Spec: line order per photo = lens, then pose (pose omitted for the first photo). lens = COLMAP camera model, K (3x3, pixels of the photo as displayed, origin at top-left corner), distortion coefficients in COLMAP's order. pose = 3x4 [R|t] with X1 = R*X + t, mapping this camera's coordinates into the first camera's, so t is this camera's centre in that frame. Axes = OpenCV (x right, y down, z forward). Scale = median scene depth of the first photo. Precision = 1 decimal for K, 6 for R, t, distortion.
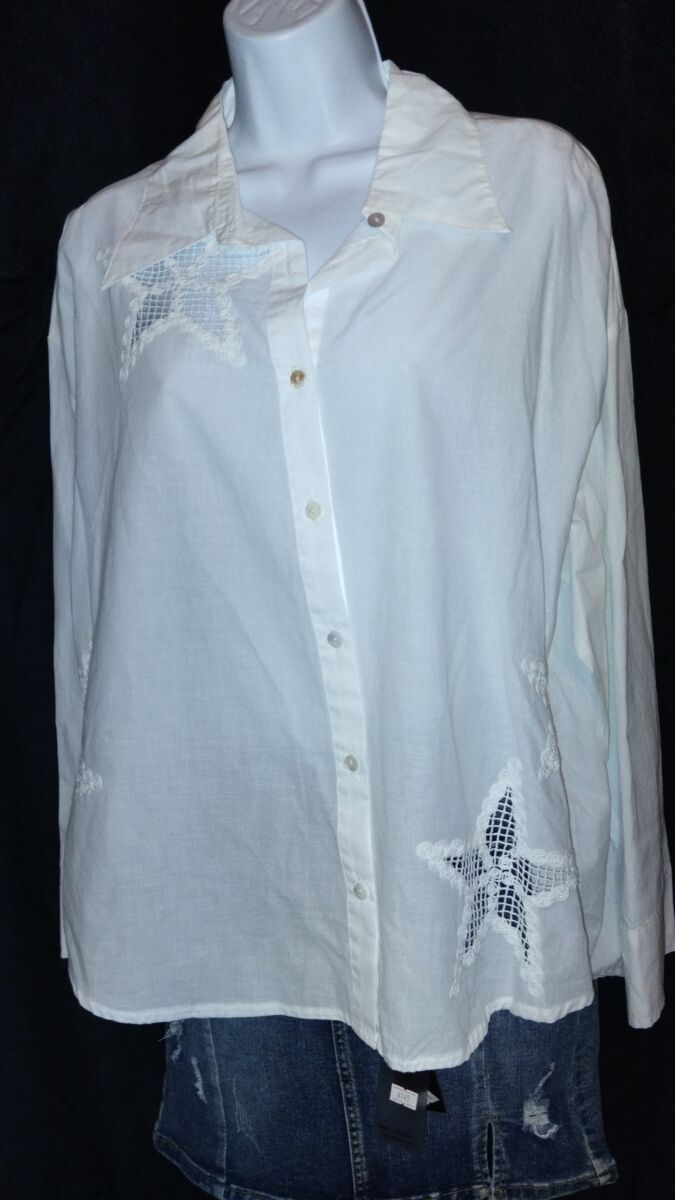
lens RADIAL K [[967.5, 0, 338.2], [0, 967.5, 601.1], [0, 0, 1]] dist [-0.031579, -0.020421]
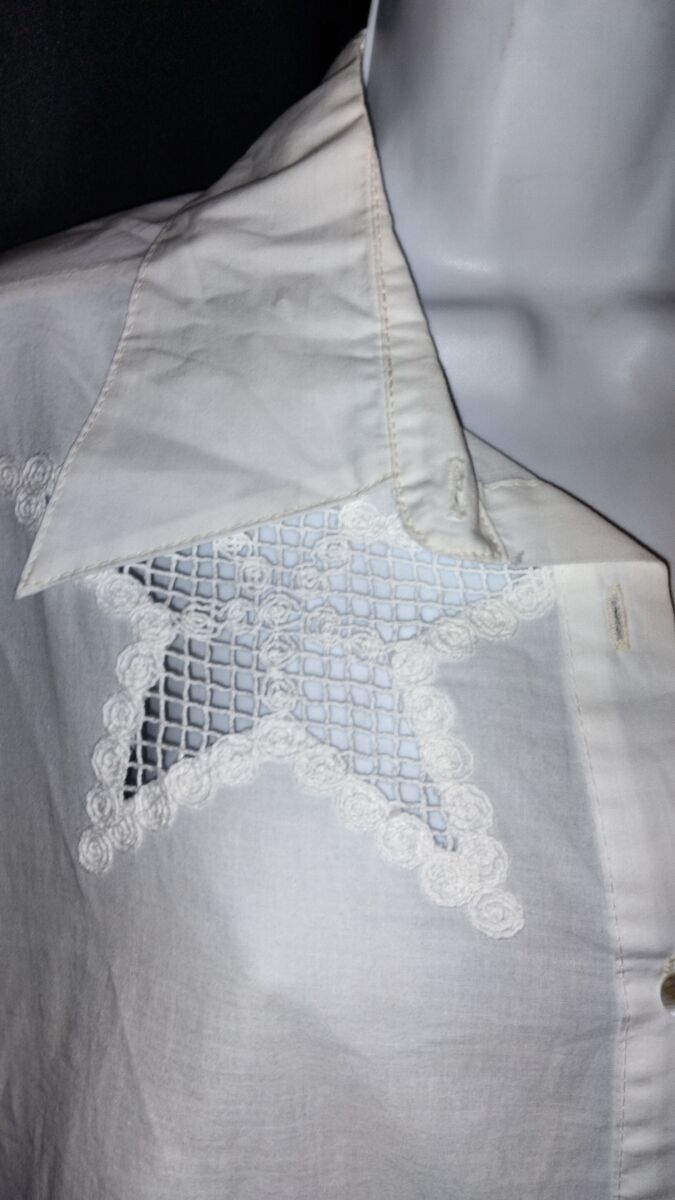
lens RADIAL K [[967.5, 0, 338.0], [0, 967.5, 599.6], [0, 0, 1]] dist [-0.031579, -0.020421]
pose [[0.955169, 0.010504, 0.295875, -0.238204], [-0.030914, 0.997446, 0.064388, -0.347364], [-0.294443, -0.070648, 0.953054, 0.627443]]
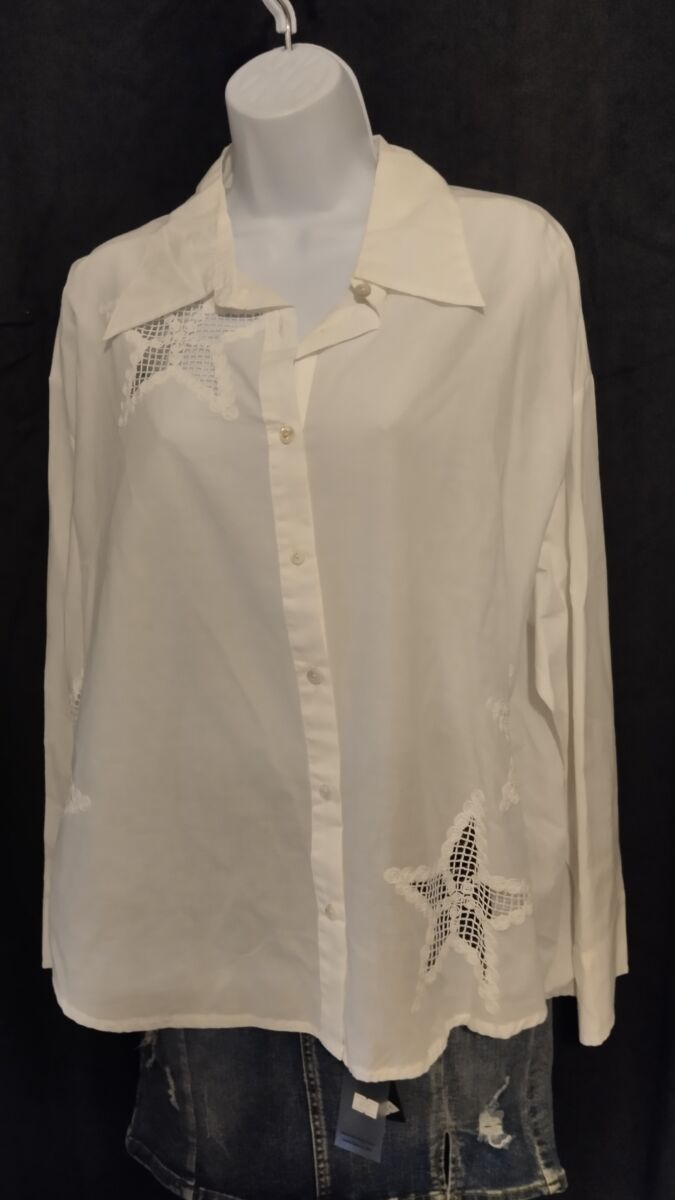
lens RADIAL K [[967.5, 0, 336.4], [0, 967.5, 599.1], [0, 0, 1]] dist [-0.031579, -0.020421]
pose [[0.999336, 0.028093, 0.023193, -0.005467], [-0.027820, 0.999541, -0.012027, -0.031449], [-0.023520, 0.011374, 0.999659, -0.068831]]
